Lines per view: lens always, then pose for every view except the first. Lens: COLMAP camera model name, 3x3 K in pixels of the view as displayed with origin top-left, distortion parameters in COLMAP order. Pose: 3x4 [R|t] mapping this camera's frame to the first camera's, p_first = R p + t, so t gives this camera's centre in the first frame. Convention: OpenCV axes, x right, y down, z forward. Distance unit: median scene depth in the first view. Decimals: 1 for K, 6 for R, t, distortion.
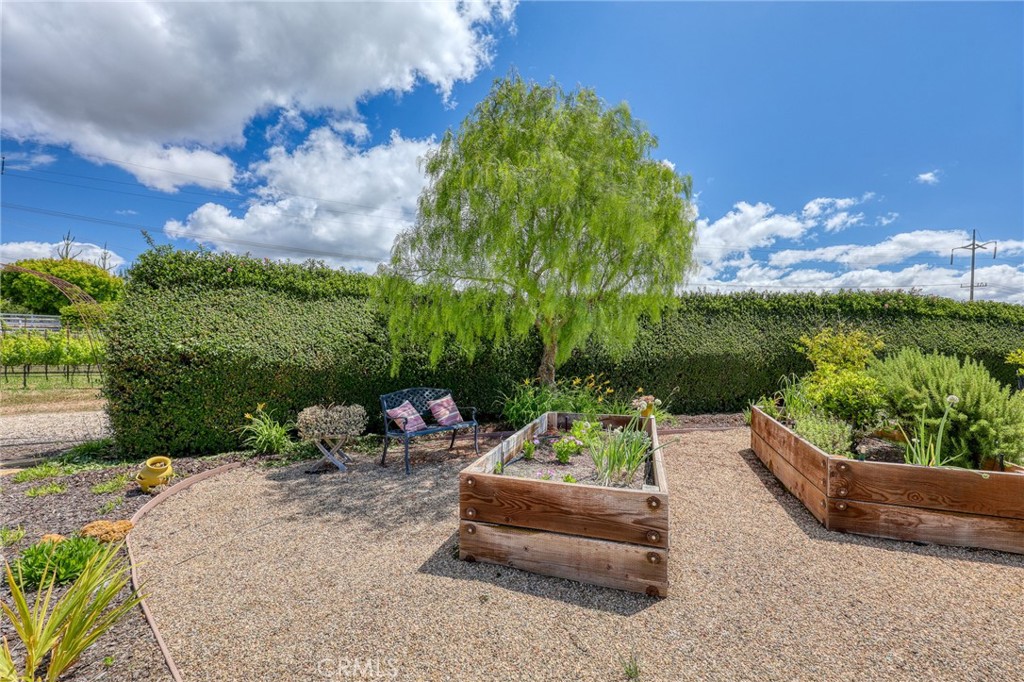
lens RADIAL K [[410.3, 0, 505.4], [0, 410.3, 345.9], [0, 0, 1]] dist [-0.011096, 0.000001]
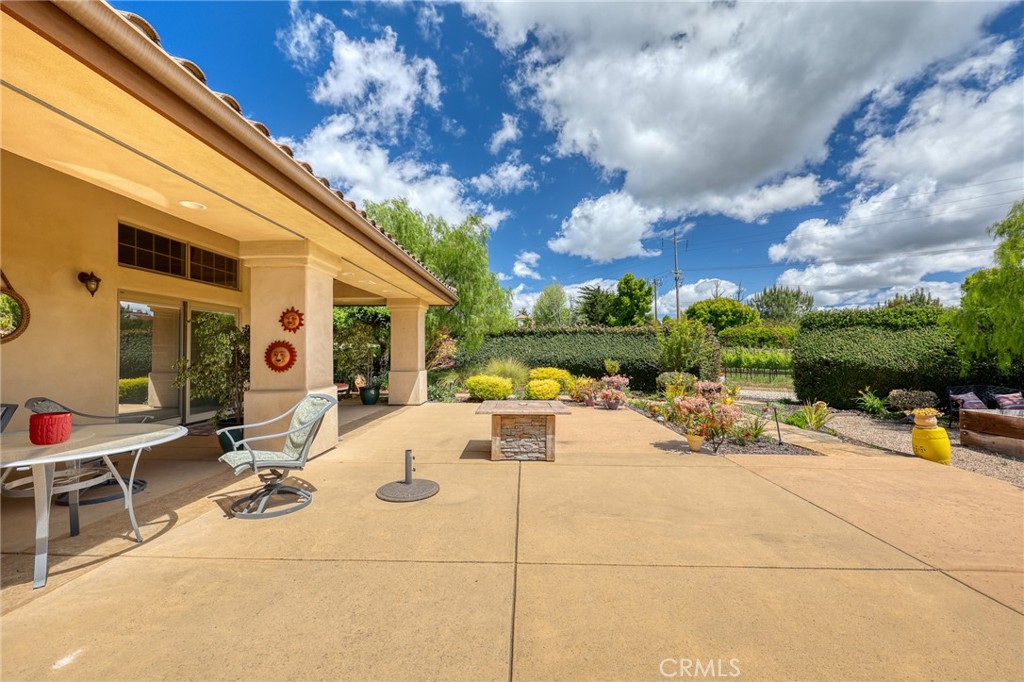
lens RADIAL K [[410.3, 0, 503.7], [0, 410.3, 349.3], [0, 0, 1]] dist [-0.011096, 0.000001]
pose [[0.325026, -0.003145, -0.945700, 0.573281], [0.000305, 0.999995, -0.003220, -0.027723], [0.945705, 0.000758, 0.325025, -1.086940]]
